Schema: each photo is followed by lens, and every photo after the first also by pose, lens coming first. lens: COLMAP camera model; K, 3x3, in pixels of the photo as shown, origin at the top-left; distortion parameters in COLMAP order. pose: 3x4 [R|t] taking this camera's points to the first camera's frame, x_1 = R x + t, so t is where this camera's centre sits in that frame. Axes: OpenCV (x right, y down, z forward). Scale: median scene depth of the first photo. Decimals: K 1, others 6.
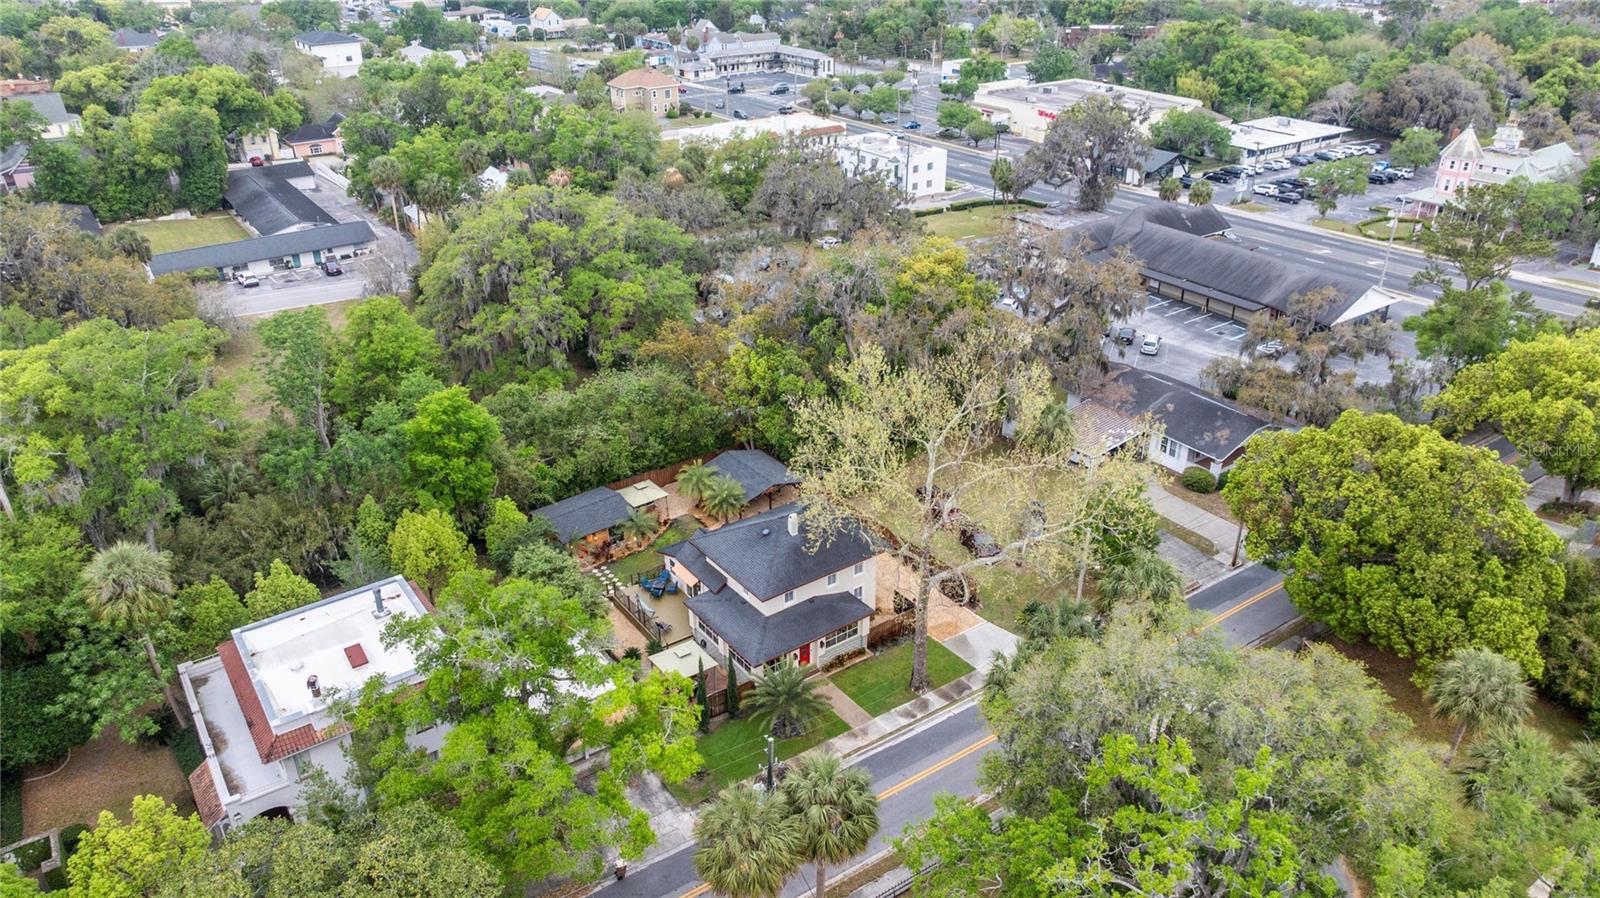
lens RADIAL K [[1120.7, 0, 800.0], [0, 1120.7, 449.0], [0, 0, 1]] dist [-0.018547, -0.000616]
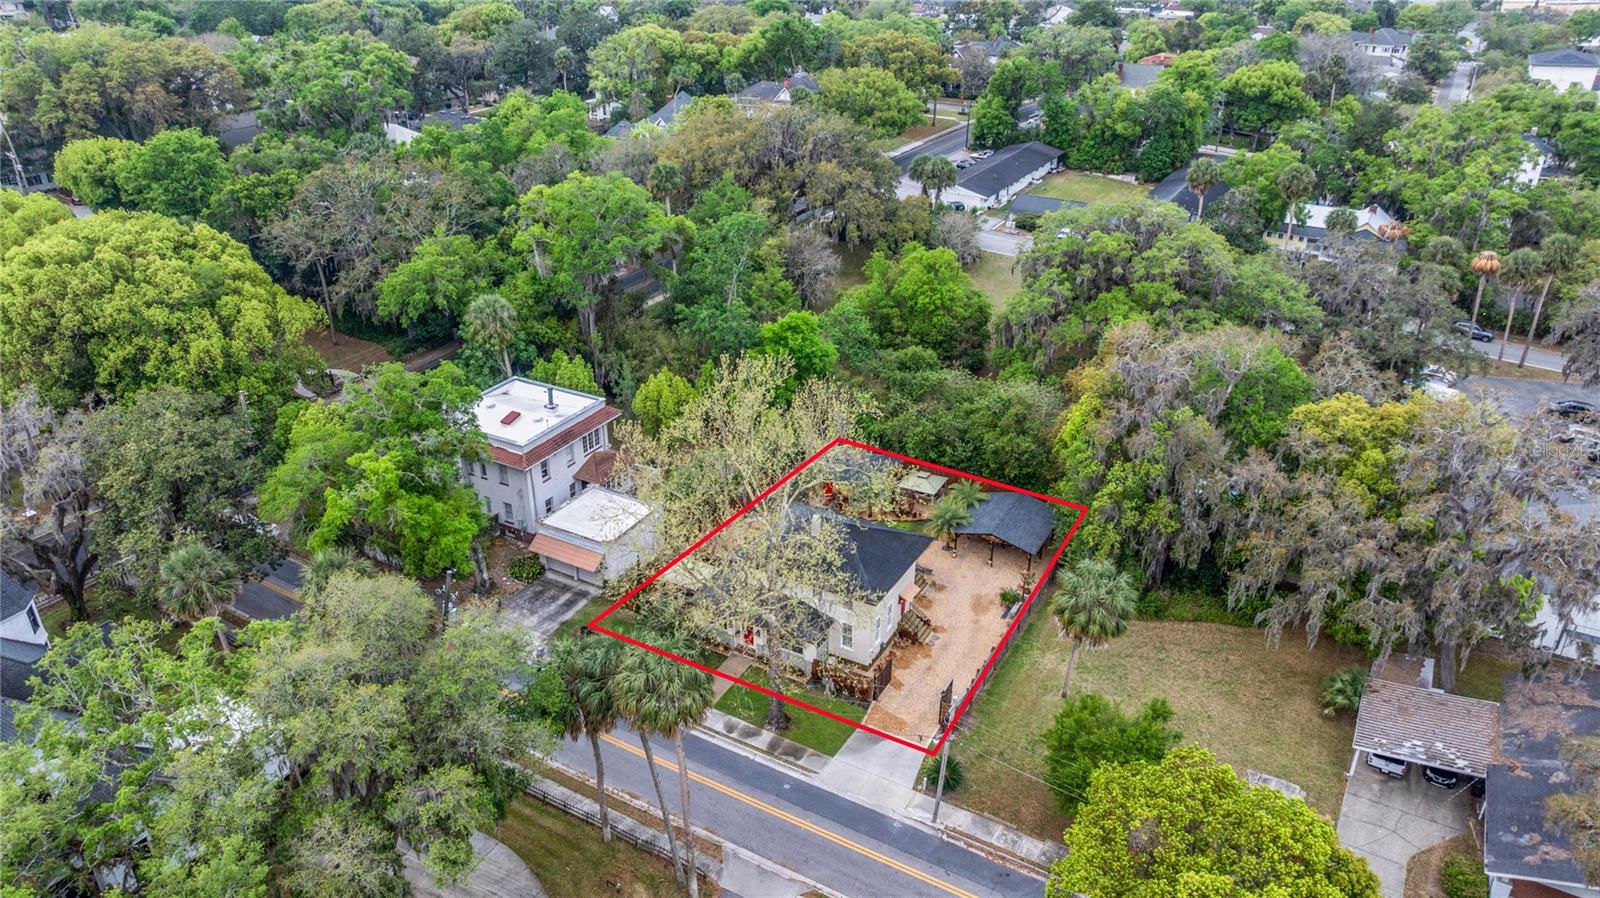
lens RADIAL K [[1120.7, 0, 800.0], [0, 1120.7, 449.0], [0, 0, 1]] dist [-0.018547, -0.000616]
pose [[0.428707, 0.410512, -0.804792, 0.715641], [-0.410588, 0.882025, 0.231190, -0.205630], [0.804753, 0.231325, 0.546682, 0.391823]]
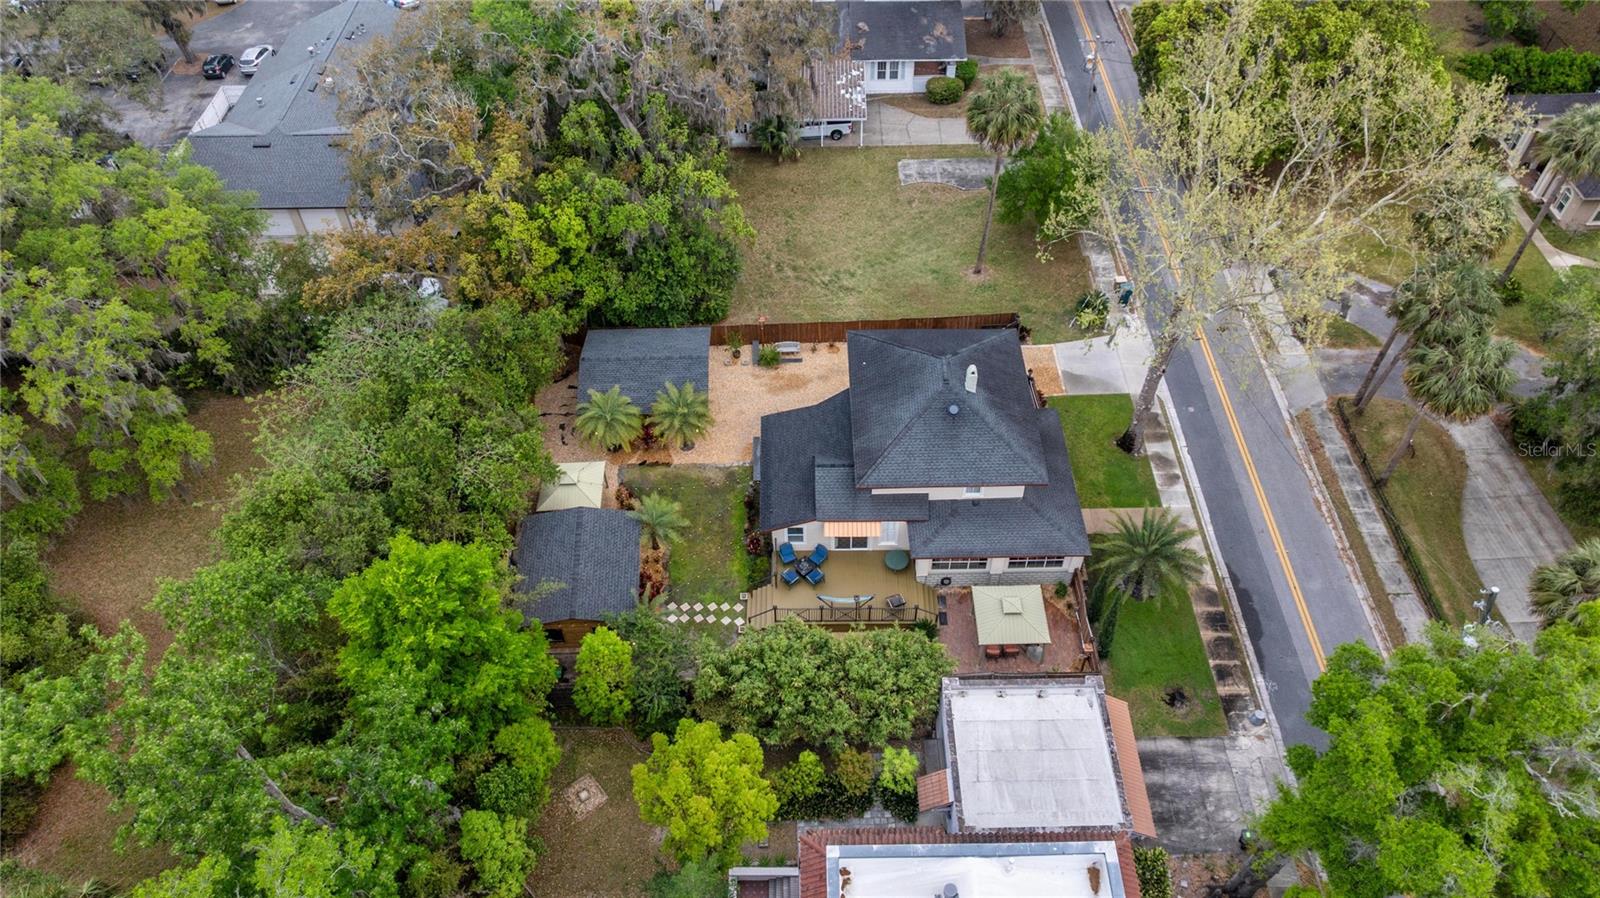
lens RADIAL K [[1120.7, 0, 800.0], [0, 1120.7, 449.0], [0, 0, 1]] dist [-0.018547, -0.000616]
pose [[0.569119, -0.609774, 0.551615, -0.467257], [0.374847, 0.789494, 0.485993, -0.274190], [-0.731843, -0.069817, 0.677888, 0.542059]]
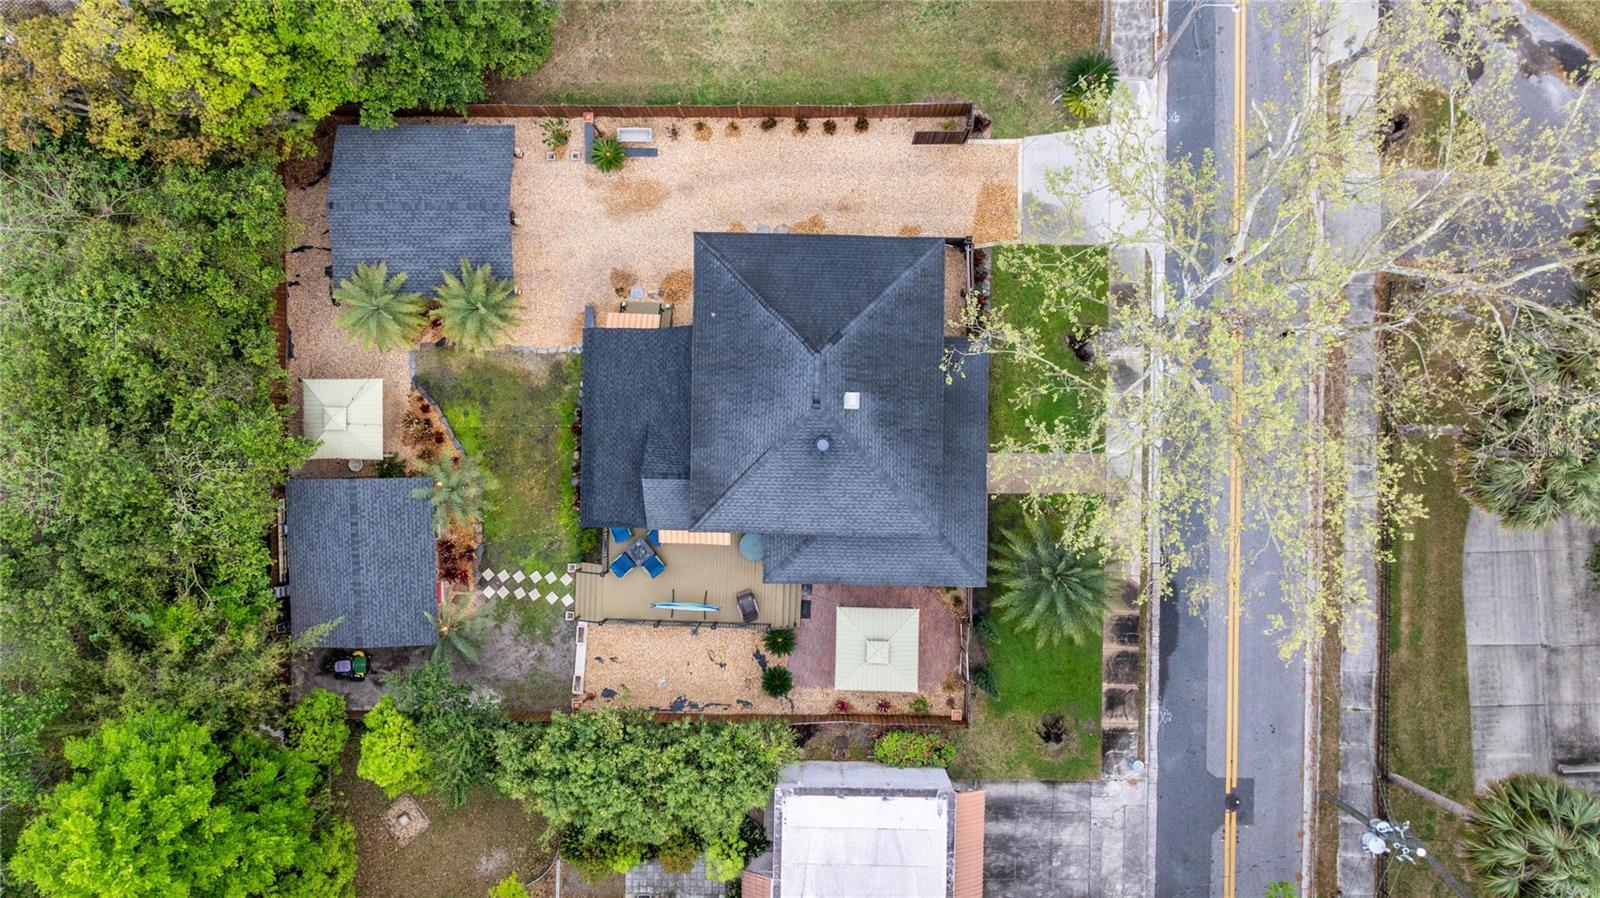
lens RADIAL K [[1120.7, 0, 800.0], [0, 1120.7, 449.0], [0, 0, 1]] dist [-0.018547, -0.000616]
pose [[0.592571, -0.805401, 0.013759, -0.042796], [0.366927, 0.285092, 0.885487, -0.366592], [-0.717094, -0.519665, 0.464461, 0.711900]]
